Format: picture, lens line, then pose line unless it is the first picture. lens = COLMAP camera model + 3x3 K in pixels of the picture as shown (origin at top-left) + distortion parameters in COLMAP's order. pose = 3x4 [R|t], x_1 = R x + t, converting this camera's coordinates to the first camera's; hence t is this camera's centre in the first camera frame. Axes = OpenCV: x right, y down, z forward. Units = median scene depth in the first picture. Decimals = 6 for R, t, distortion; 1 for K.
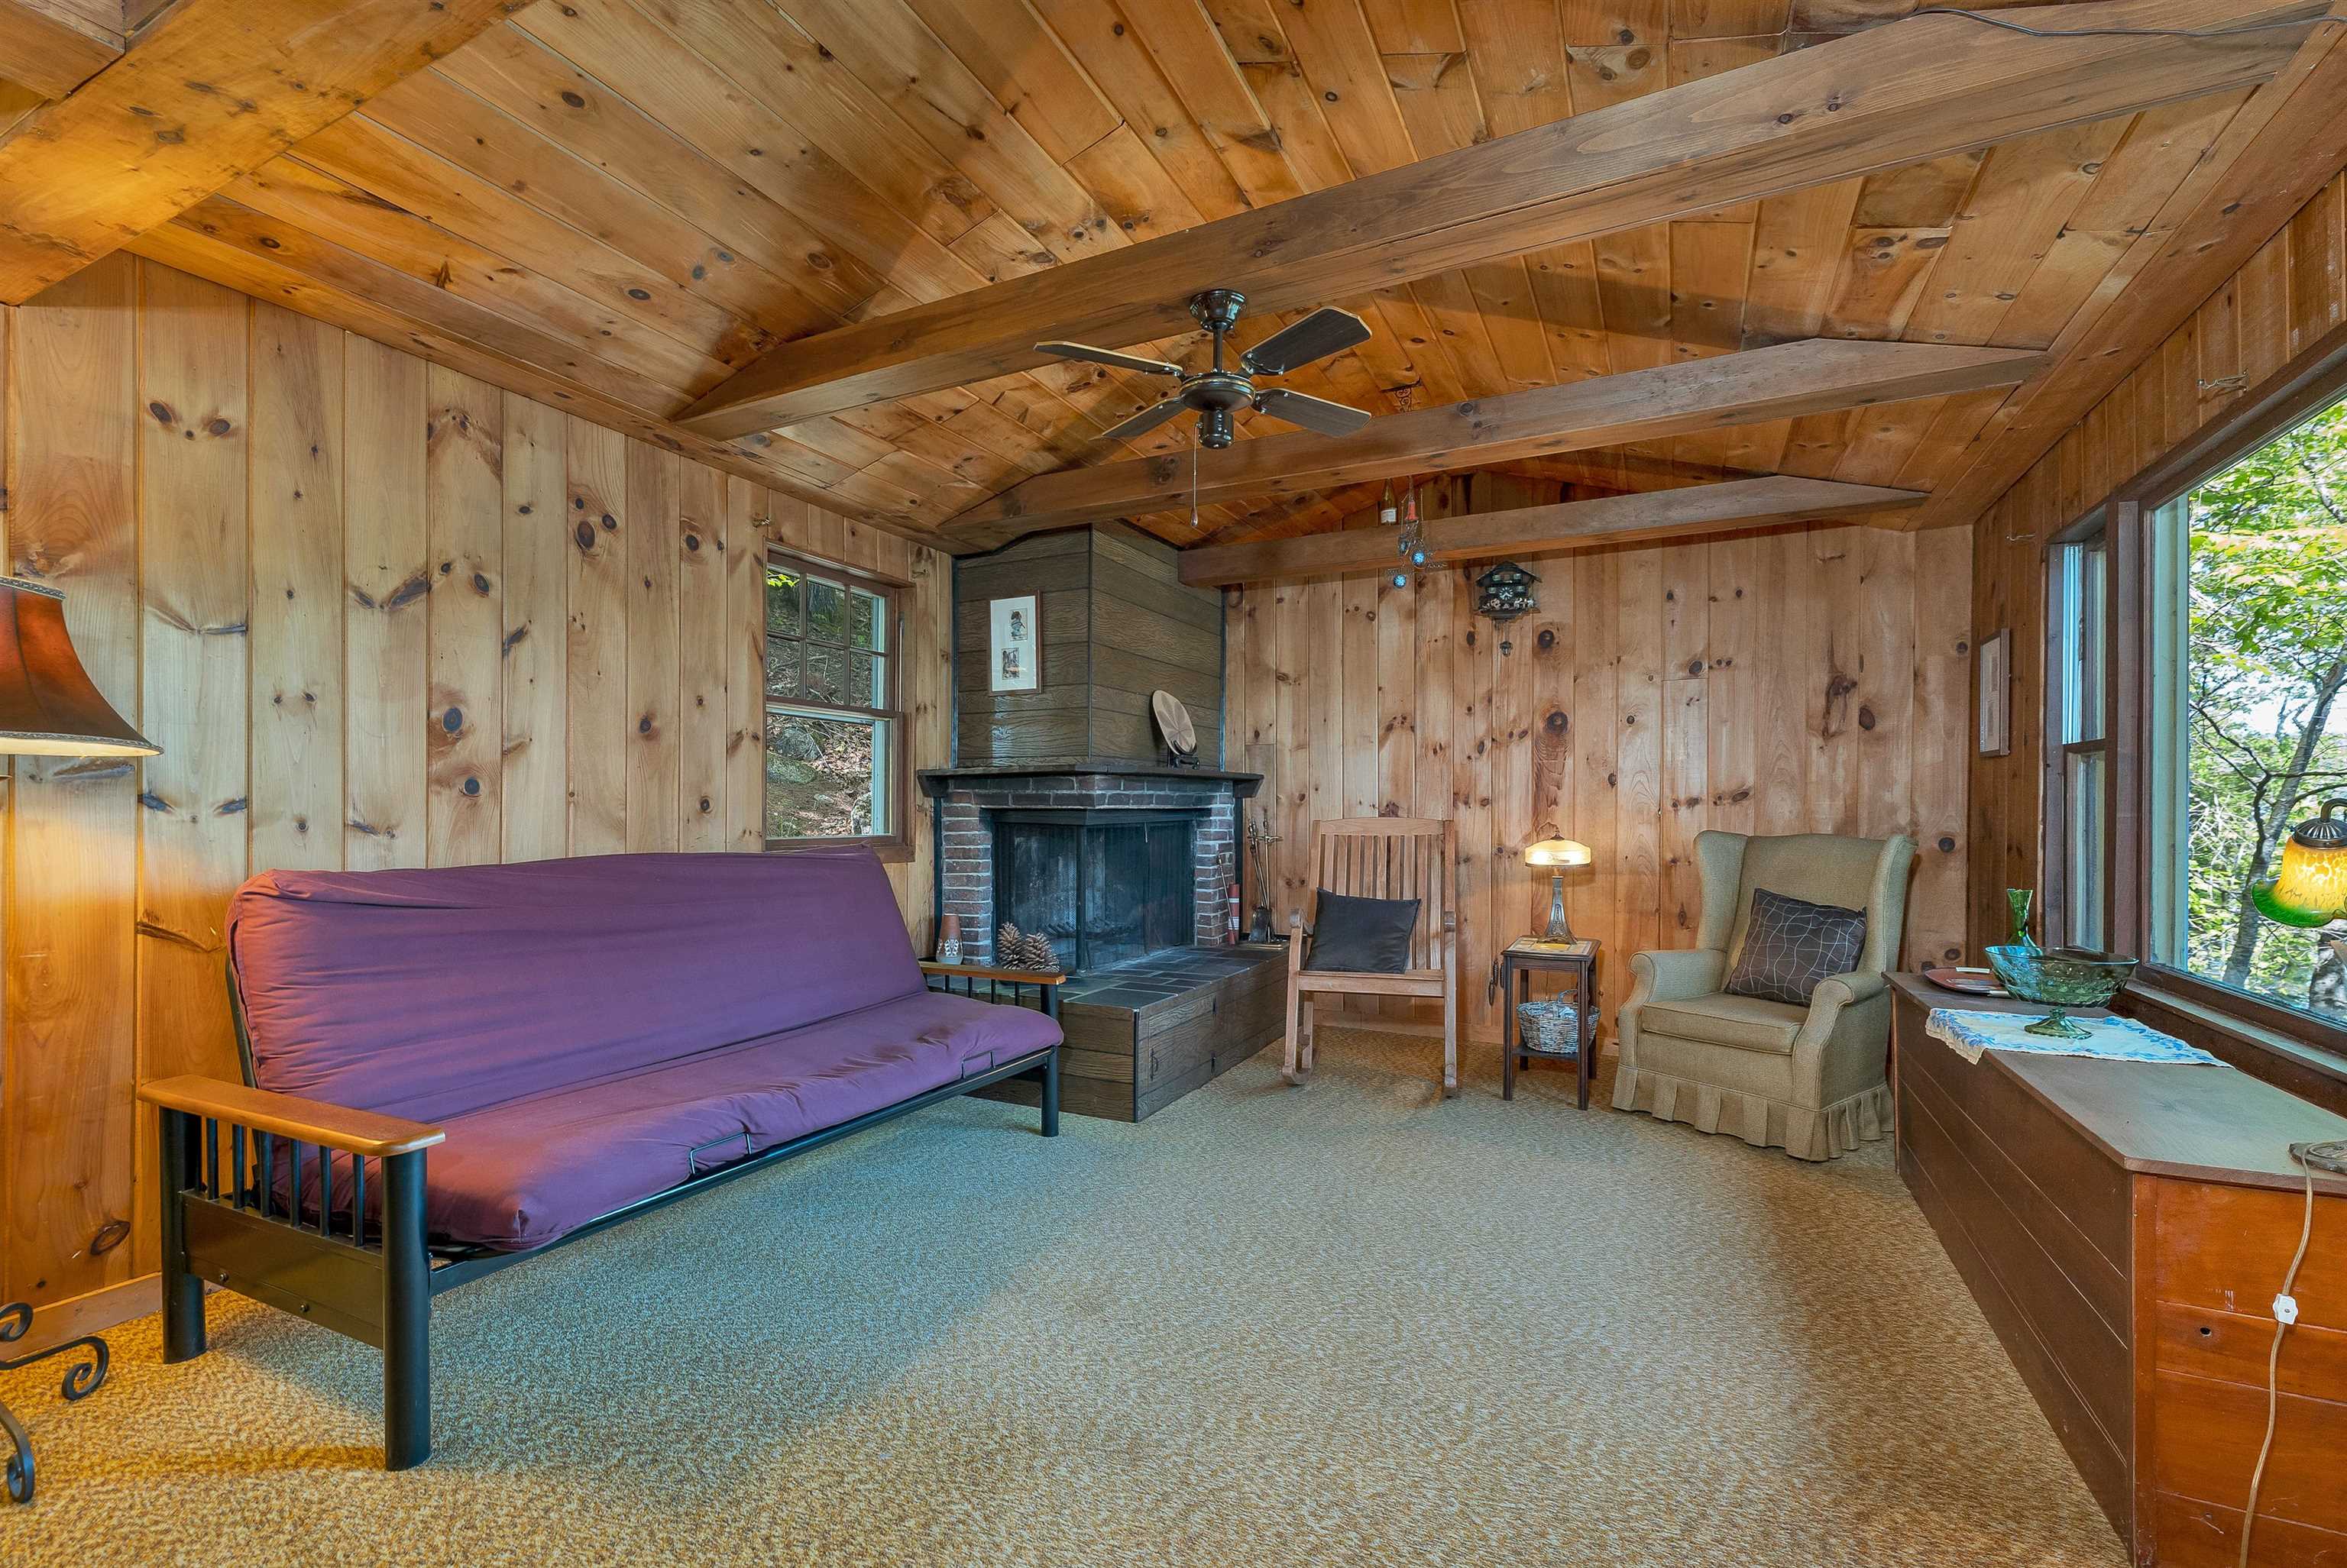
lens RADIAL K [[990.4, 0, 1174.0], [0, 990.4, 804.9], [0, 0, 1]] dist [0.002249, -0.000584]
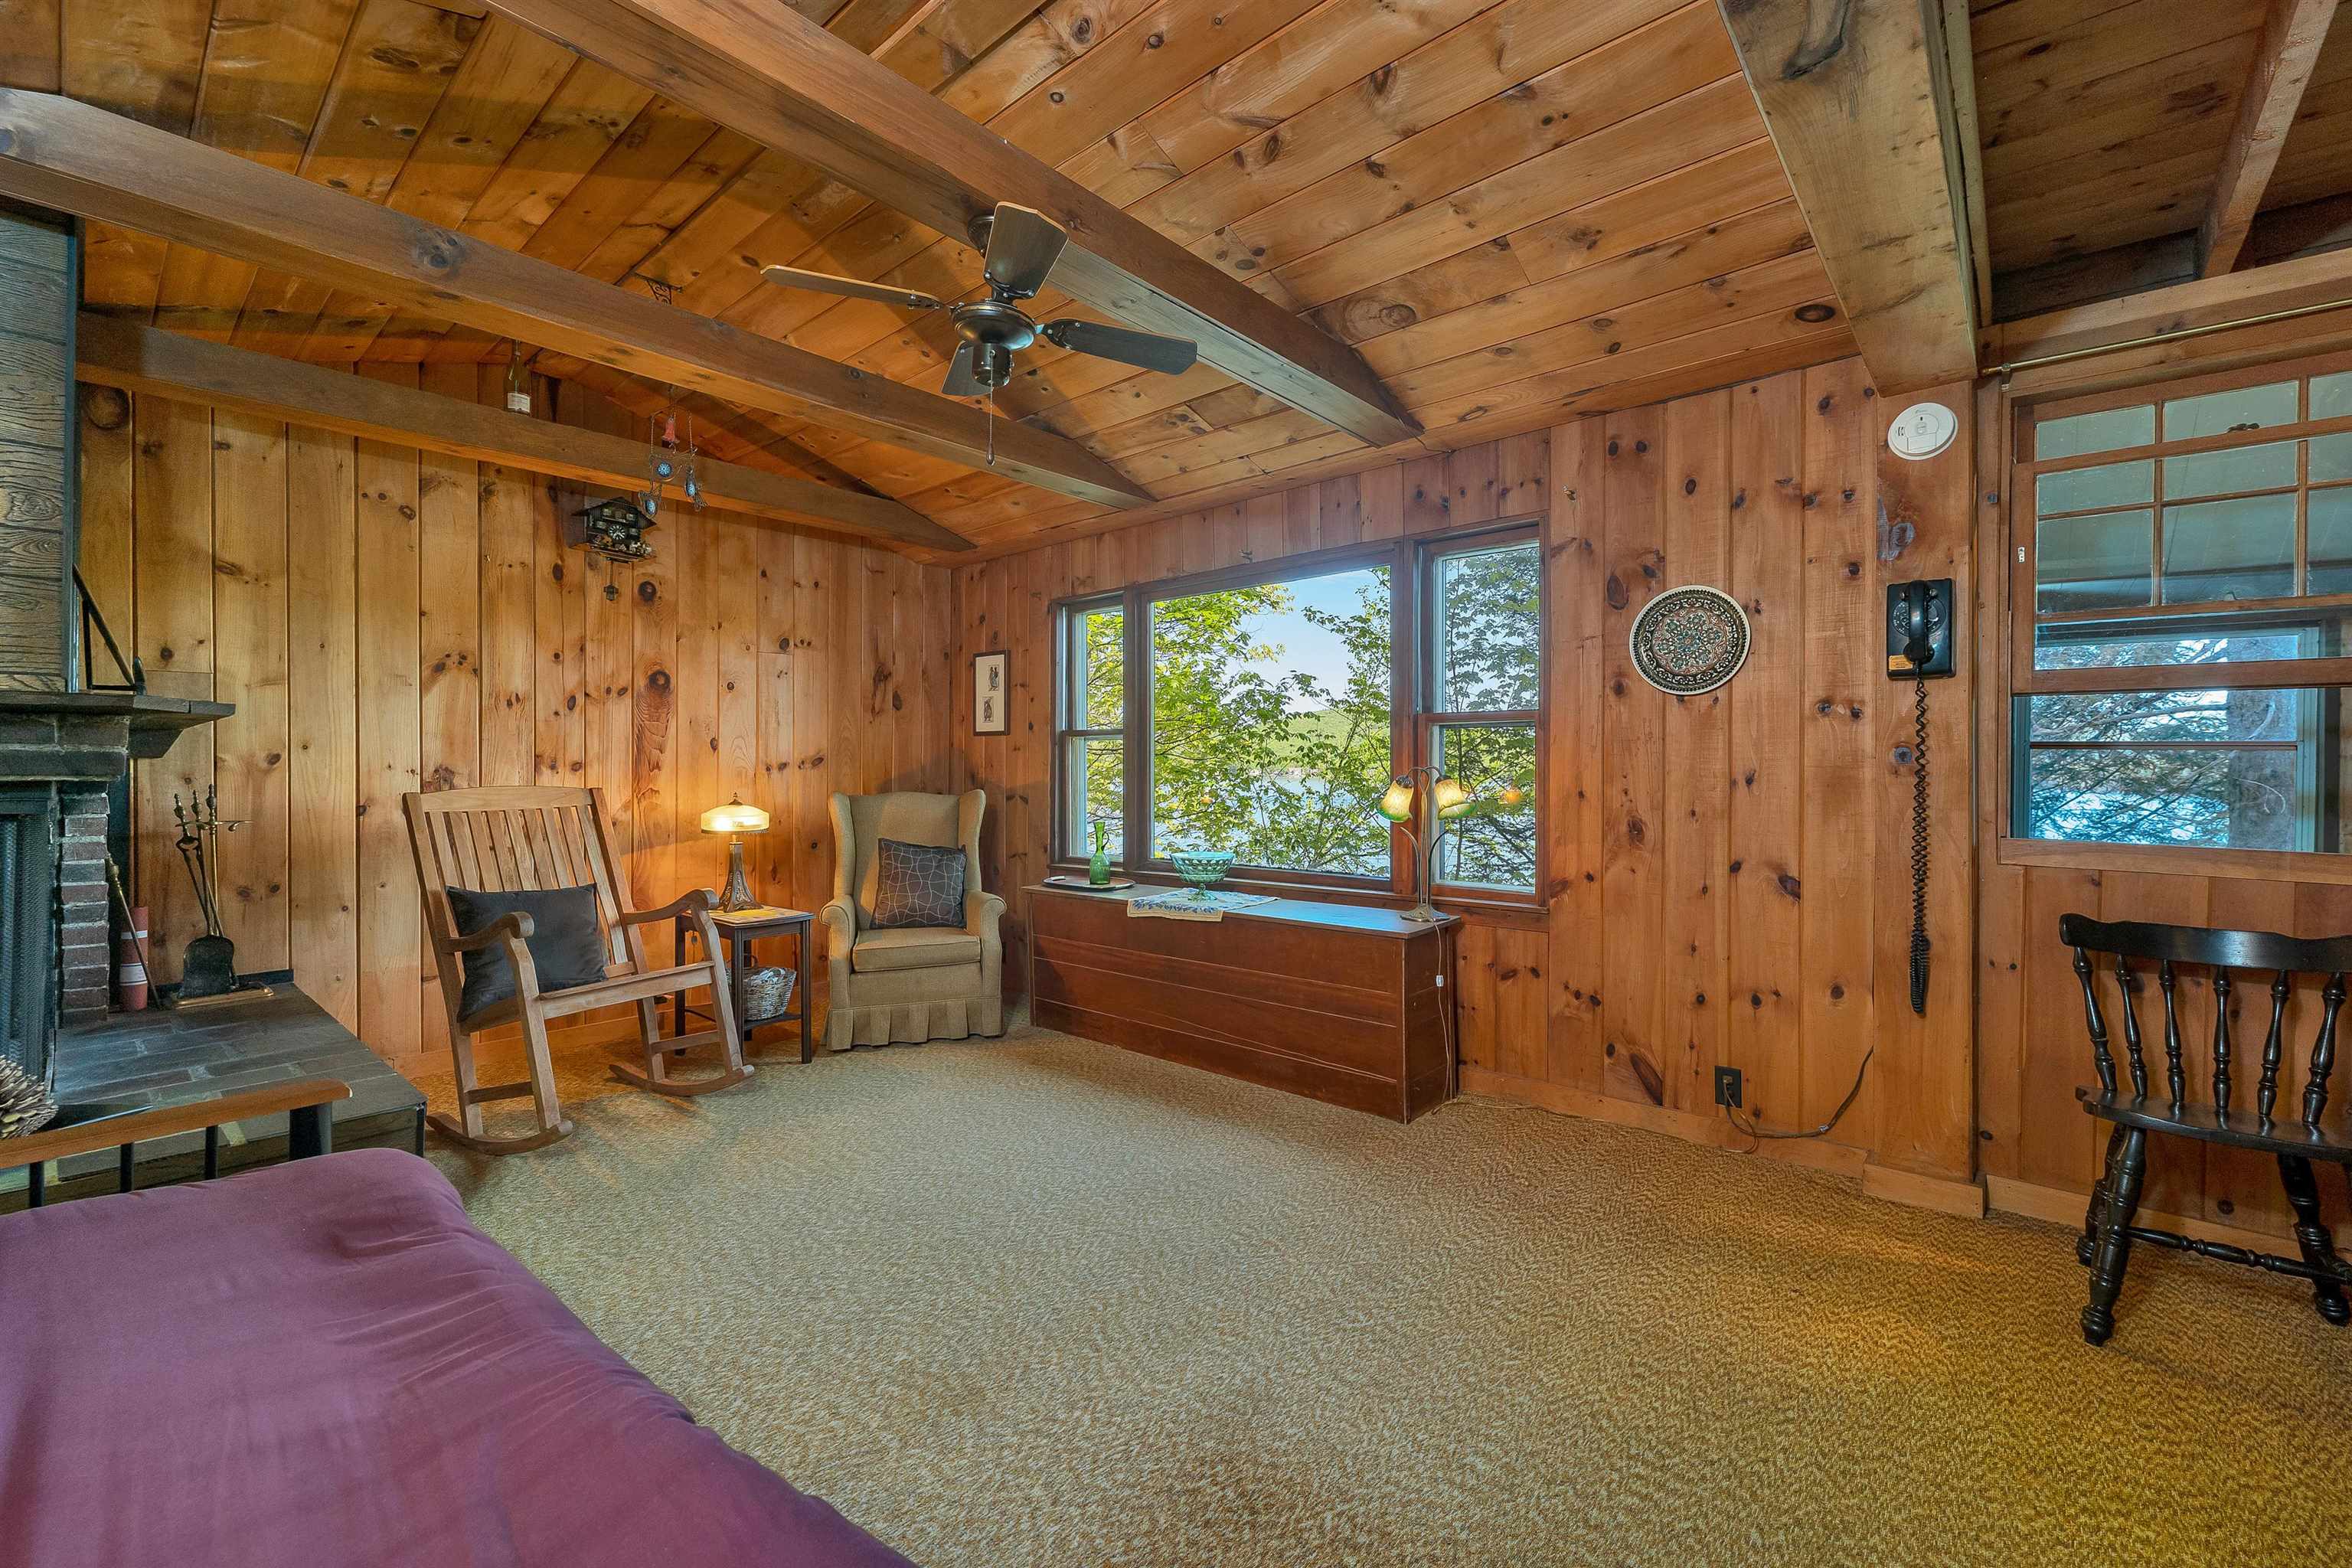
lens RADIAL K [[992.6, 0, 1123.3], [0, 992.6, 762.1], [0, 0, 1]] dist [0.002249, -0.000584]
pose [[0.259931, 0.002890, 0.965623, -0.409986], [0.000616, 0.999995, -0.003158, -0.003561], [-0.965627, 0.001415, 0.259928, 0.327065]]
